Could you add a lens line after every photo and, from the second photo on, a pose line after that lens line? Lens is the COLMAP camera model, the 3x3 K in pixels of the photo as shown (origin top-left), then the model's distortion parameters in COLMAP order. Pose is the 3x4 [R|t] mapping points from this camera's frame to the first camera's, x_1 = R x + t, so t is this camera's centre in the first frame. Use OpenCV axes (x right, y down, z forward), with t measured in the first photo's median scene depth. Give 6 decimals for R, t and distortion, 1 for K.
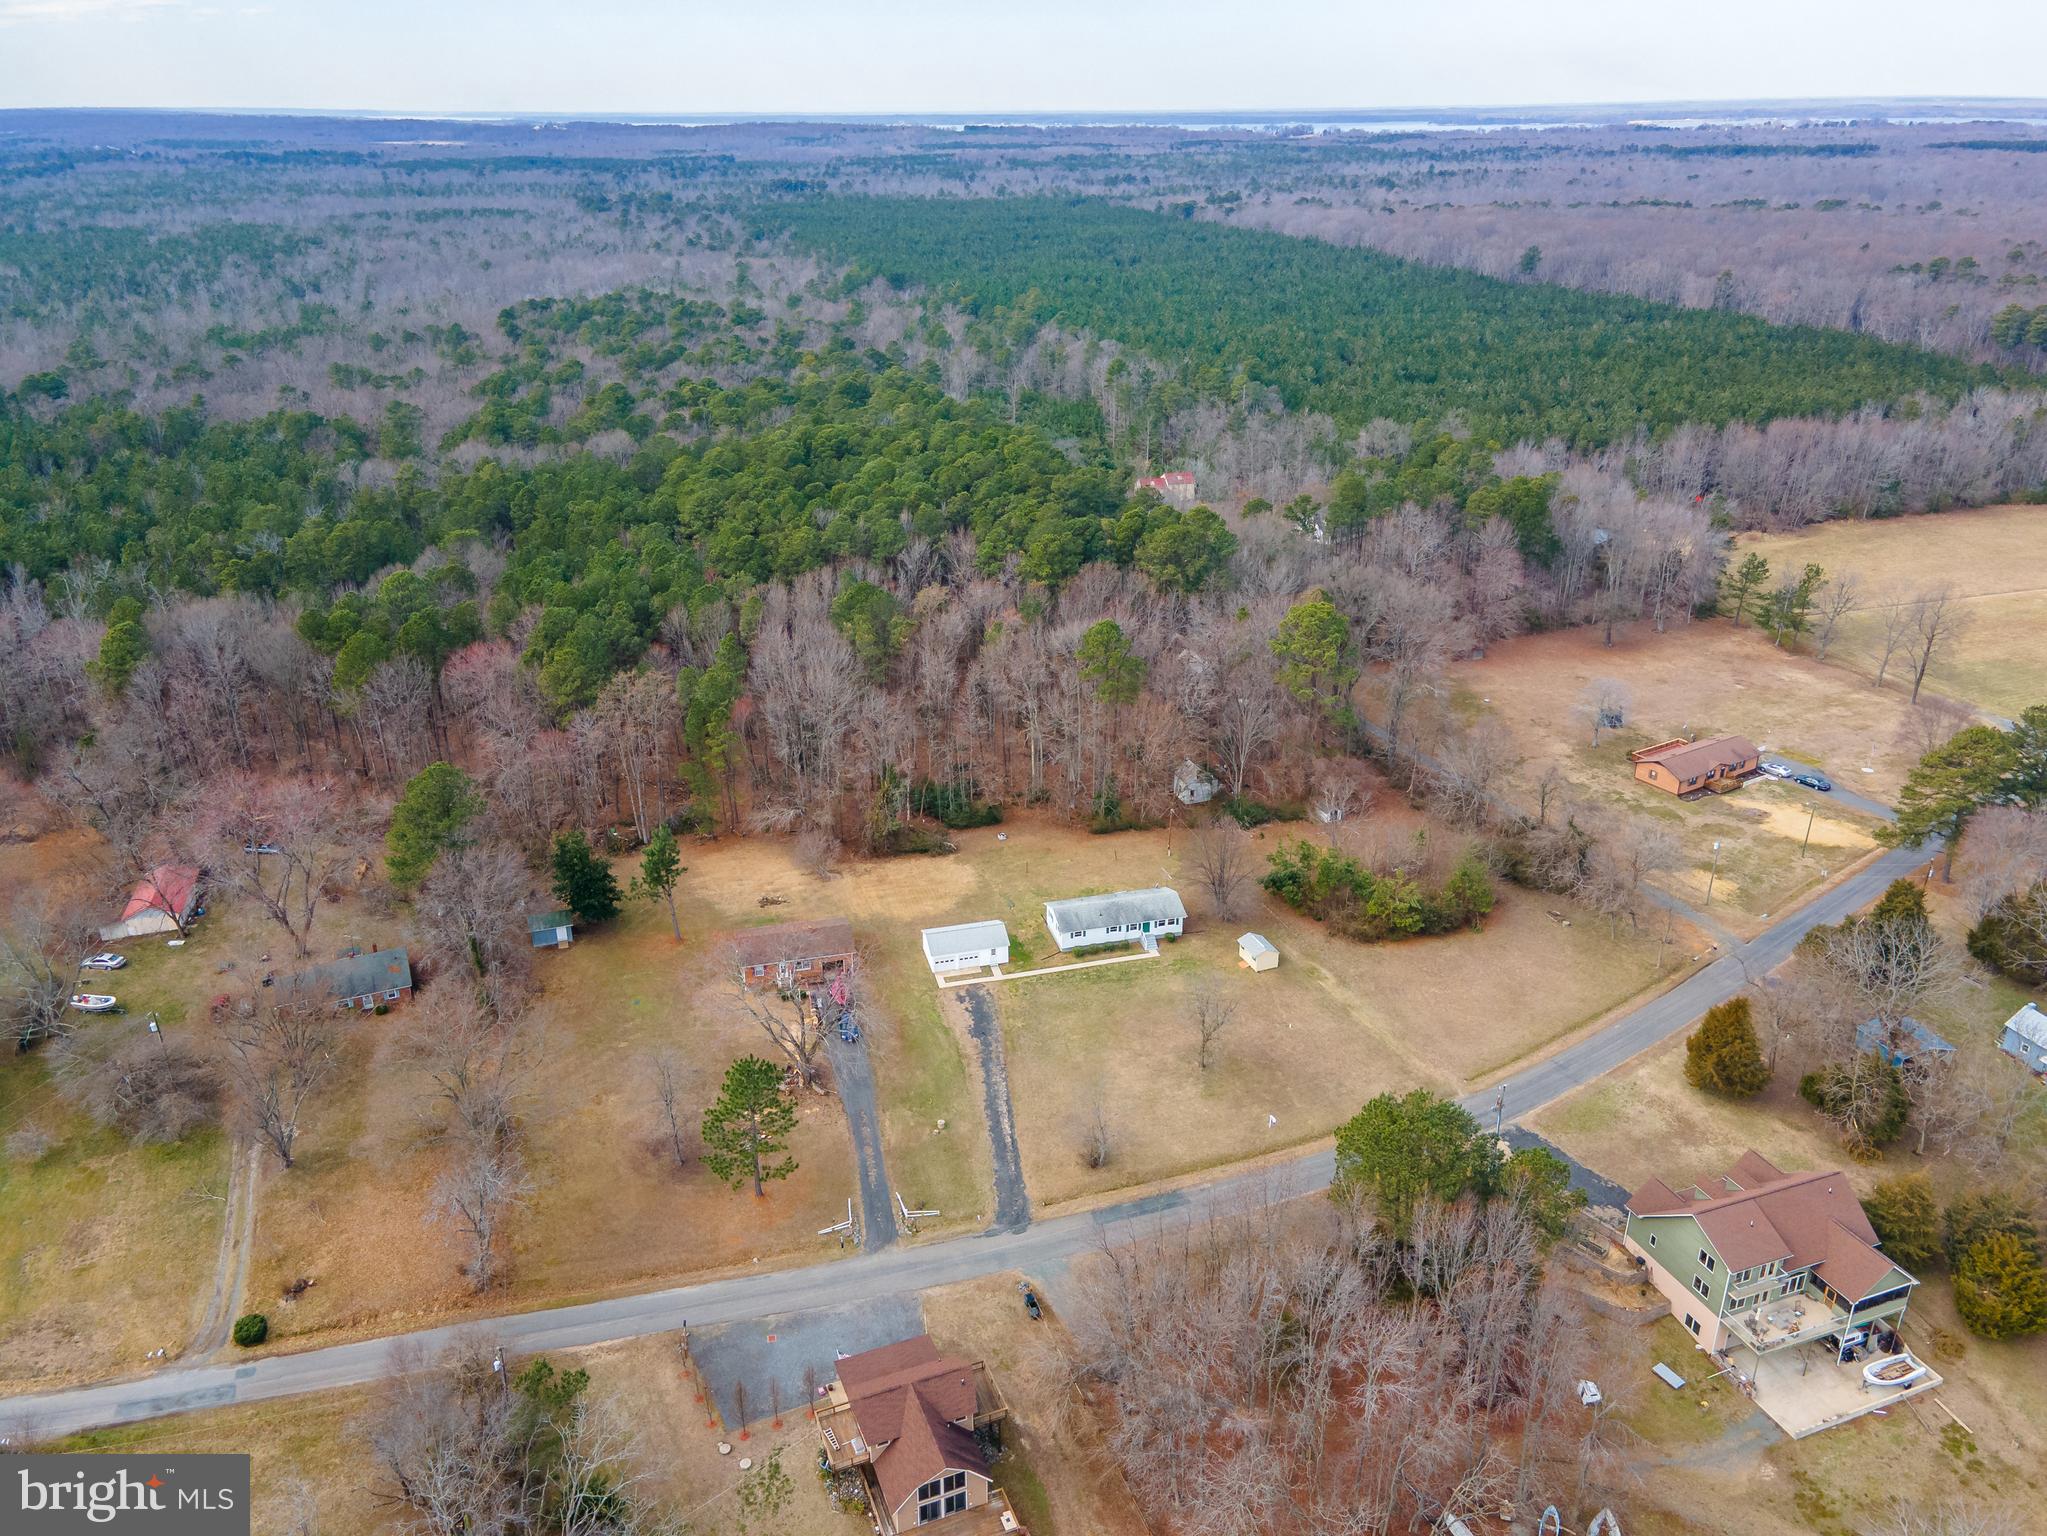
lens RADIAL K [[1510.8, 0, 1023.5], [0, 1510.8, 768.0], [0, 0, 1]] dist [0.007668, 0.075851]
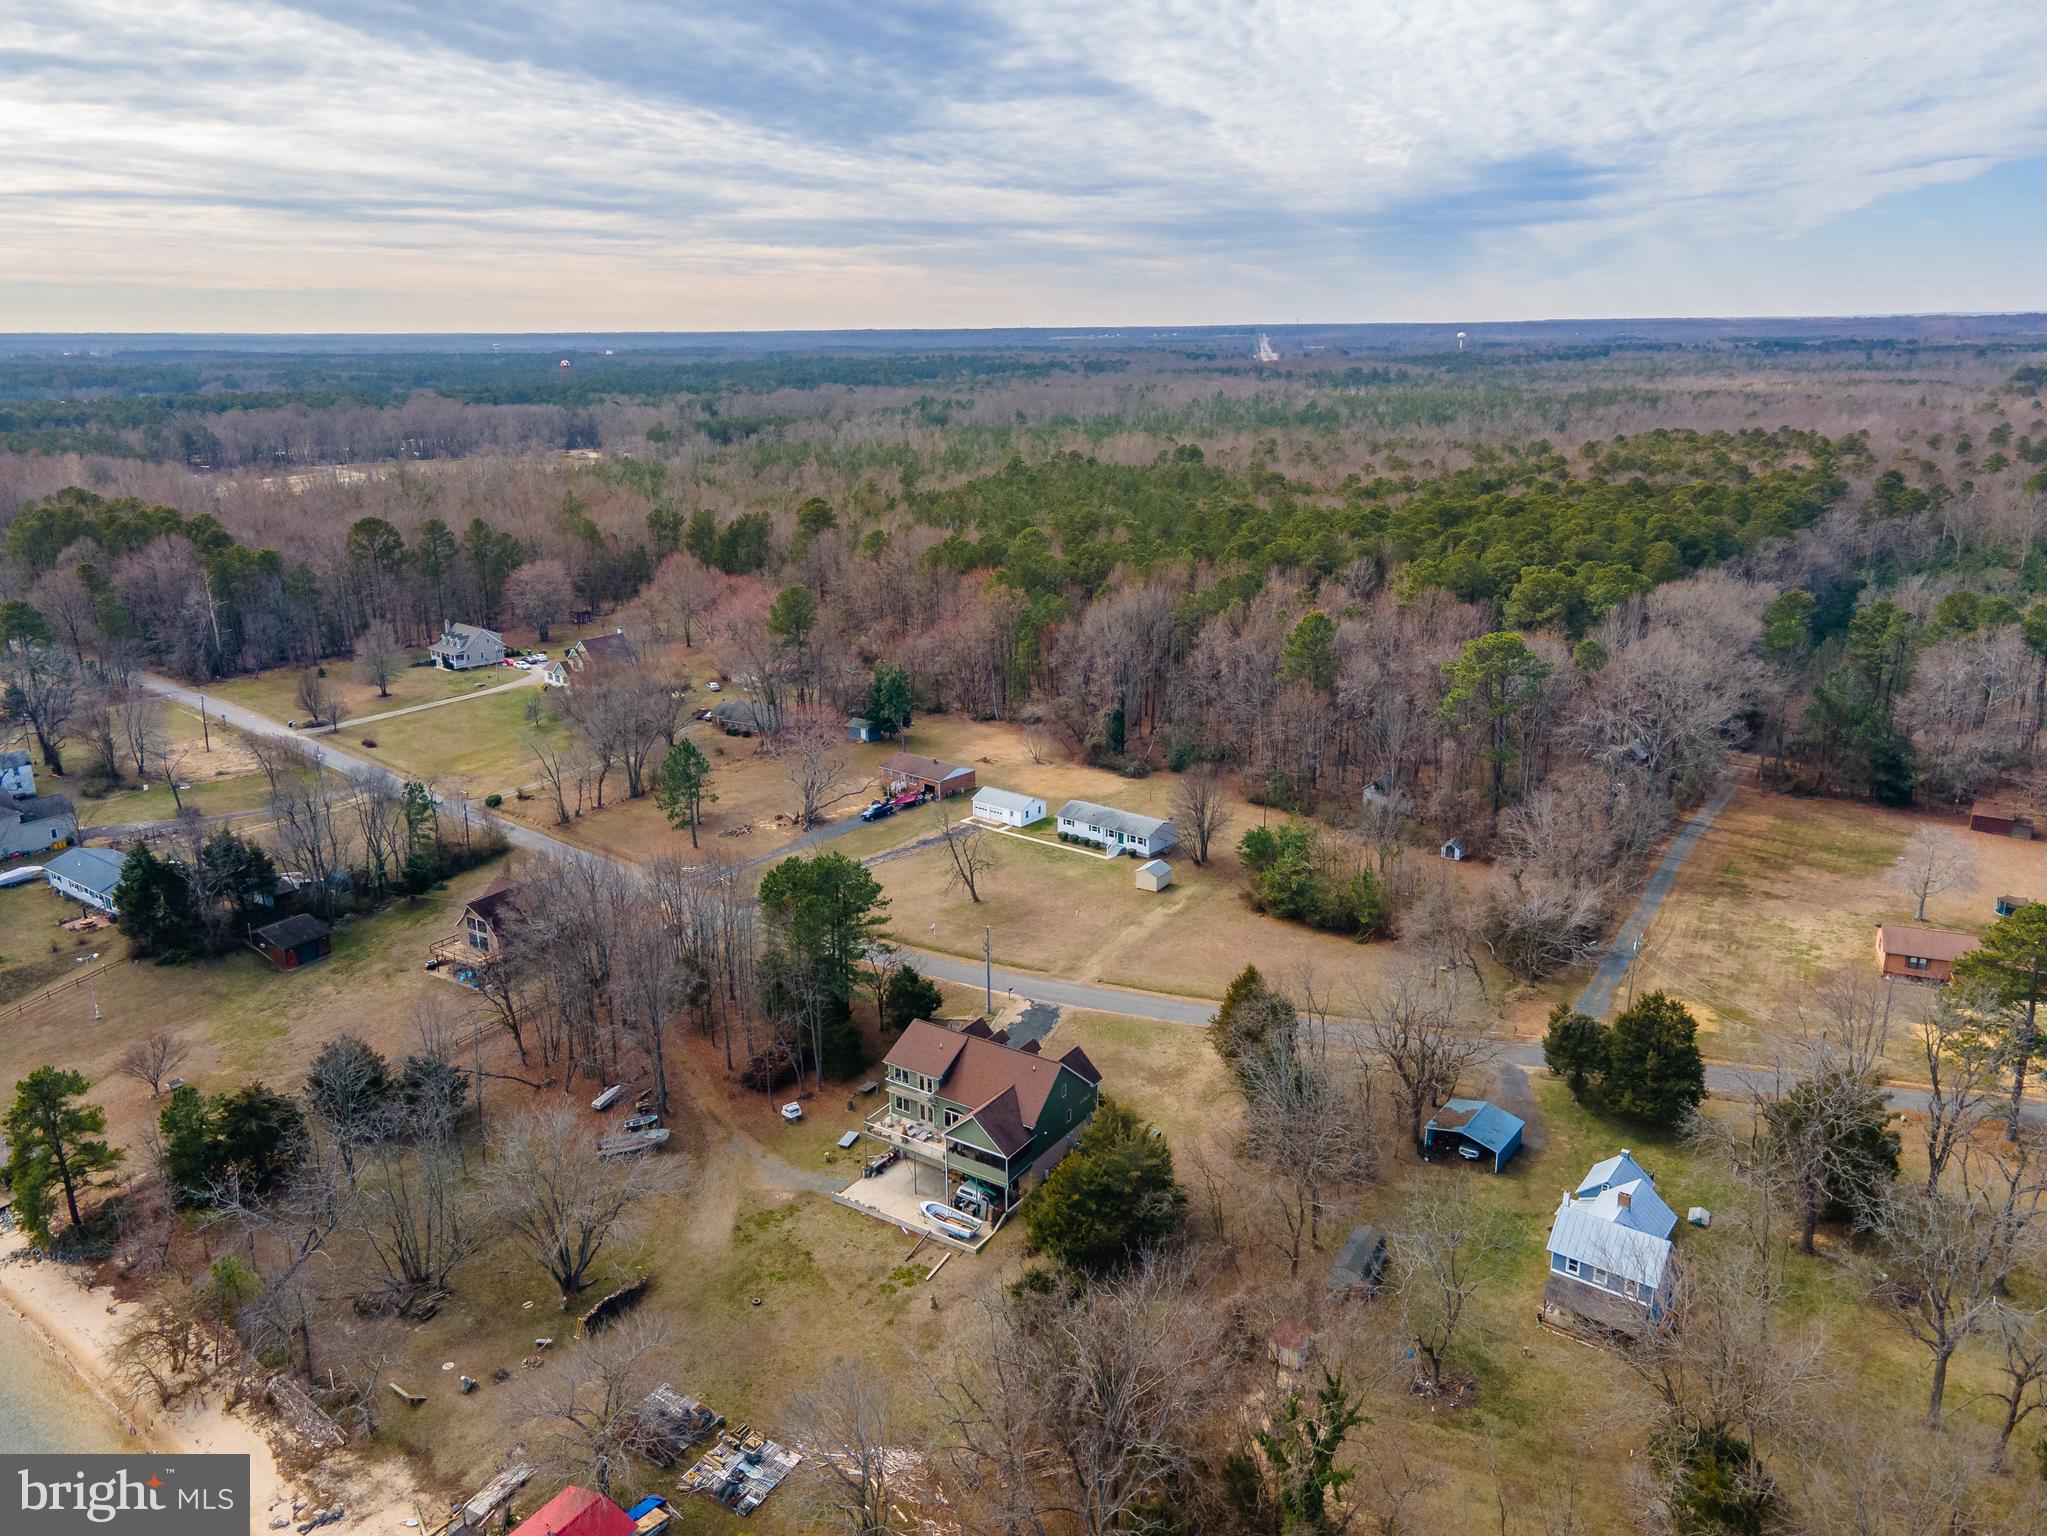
lens RADIAL K [[1510.8, 0, 1023.5], [0, 1510.8, 768.0], [0, 0, 1]] dist [0.007668, 0.075851]
pose [[0.577837, 0.226740, -0.784024, 0.914373], [-0.327859, 0.944204, 0.031427, 0.045847], [0.747404, 0.238890, 0.619935, 0.245399]]
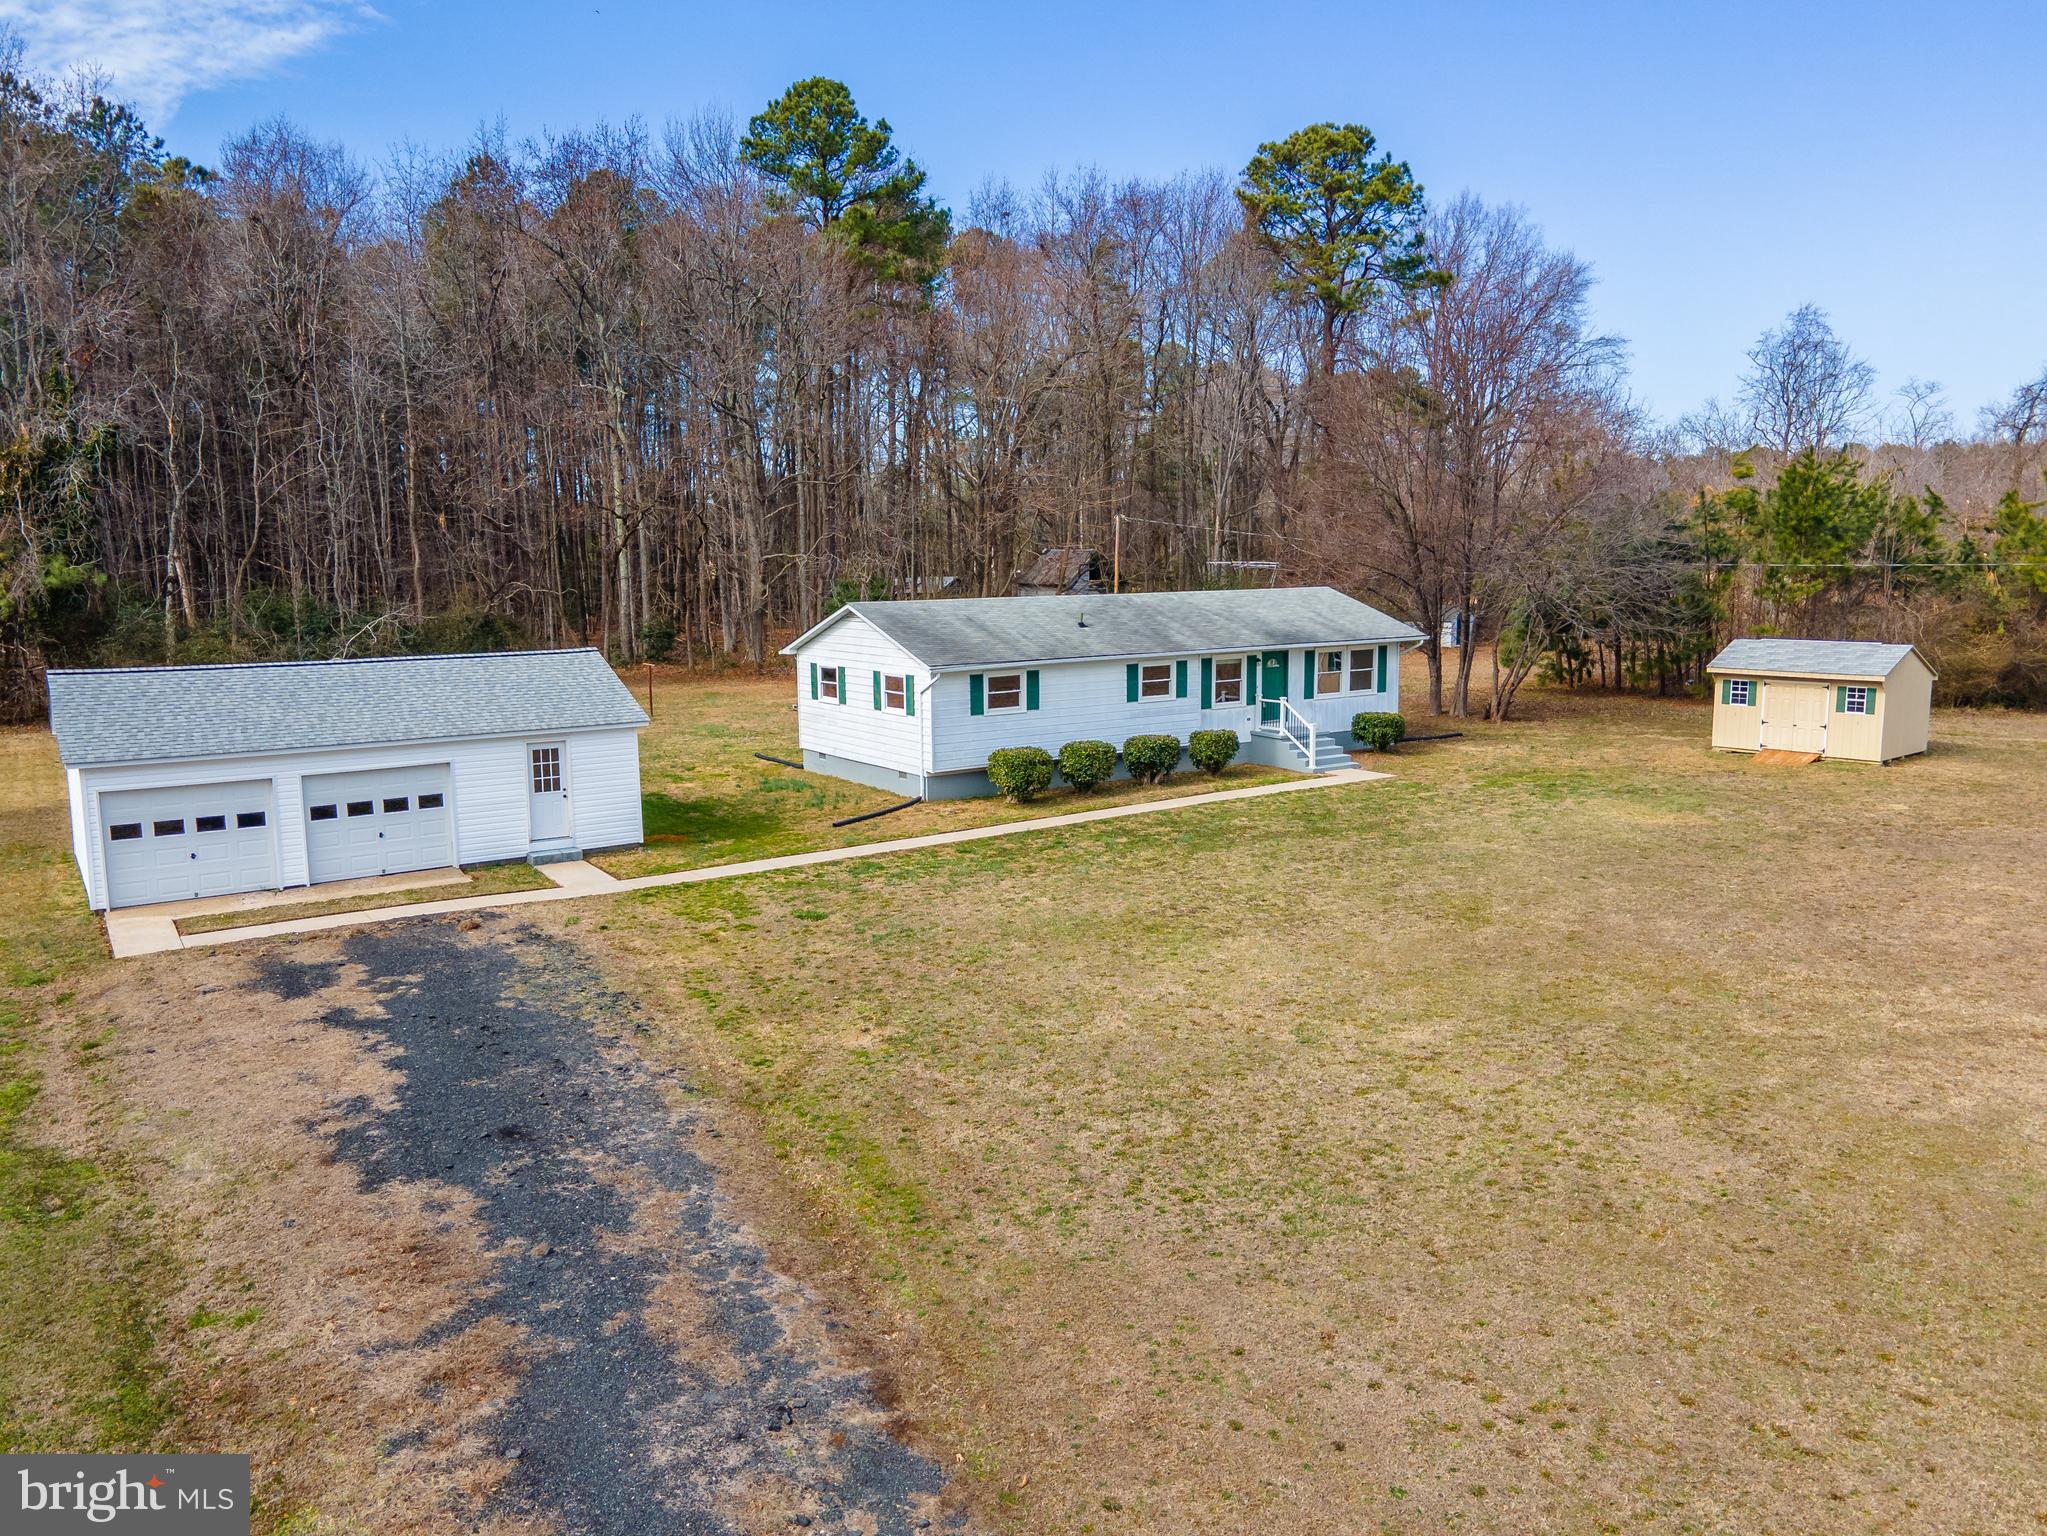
lens RADIAL K [[1510.8, 0, 1023.5], [0, 1510.8, 768.0], [0, 0, 1]] dist [0.007668, 0.075851]
pose [[0.944965, -0.054621, 0.322580, -0.023412], [0.140995, 0.957699, -0.250866, 0.167475], [-0.295232, 0.282542, 0.912693, 0.827967]]
